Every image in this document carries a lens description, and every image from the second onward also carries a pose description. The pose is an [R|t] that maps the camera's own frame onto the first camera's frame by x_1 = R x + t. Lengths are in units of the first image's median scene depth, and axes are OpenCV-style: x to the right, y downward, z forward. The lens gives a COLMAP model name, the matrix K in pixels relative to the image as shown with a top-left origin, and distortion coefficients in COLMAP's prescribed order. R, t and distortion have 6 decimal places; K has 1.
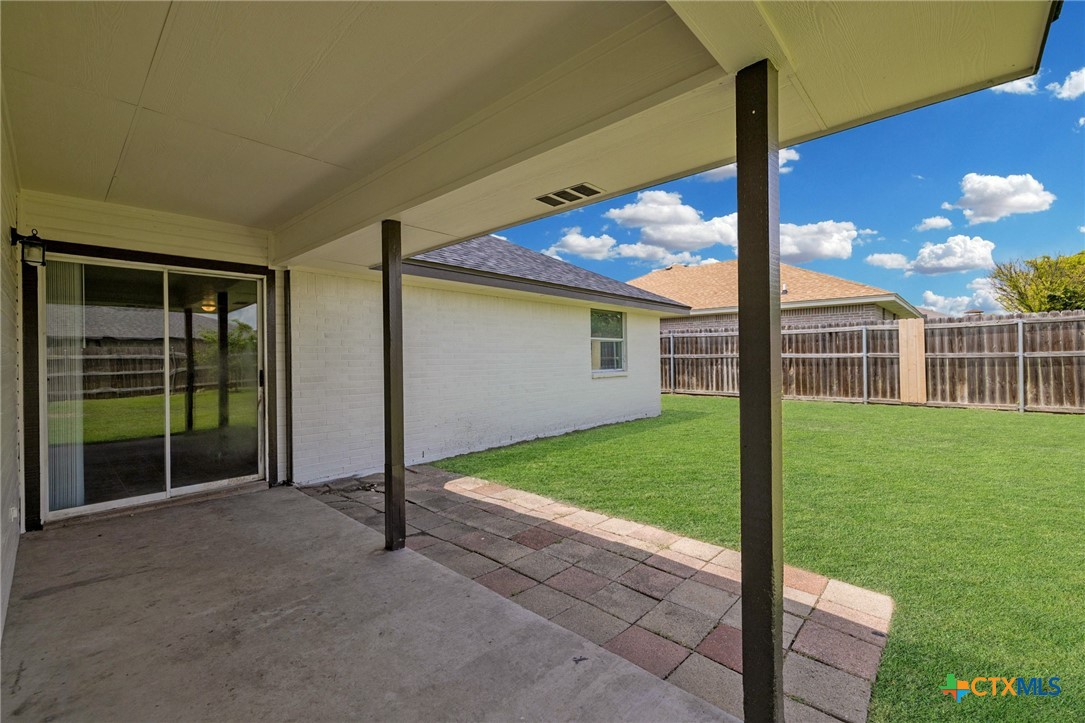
lens RADIAL K [[459.0, 0, 538.4], [0, 459.0, 357.5], [0, 0, 1]] dist [0.002226, -0.000160]
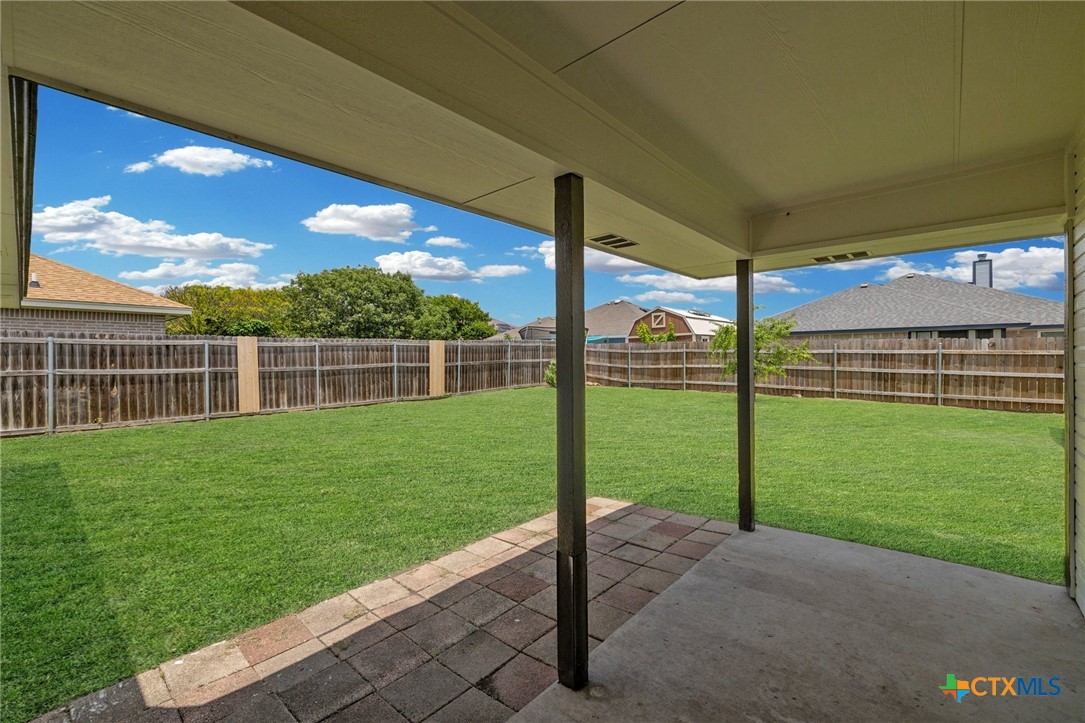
lens RADIAL K [[459.0, 0, 538.4], [0, 459.0, 357.5], [0, 0, 1]] dist [0.002226, -0.000160]
pose [[-0.024861, 0.014299, 0.999589, -0.295930], [0.012251, 0.999827, -0.013998, -0.010112], [-0.999616, 0.011898, -0.025031, 0.325694]]
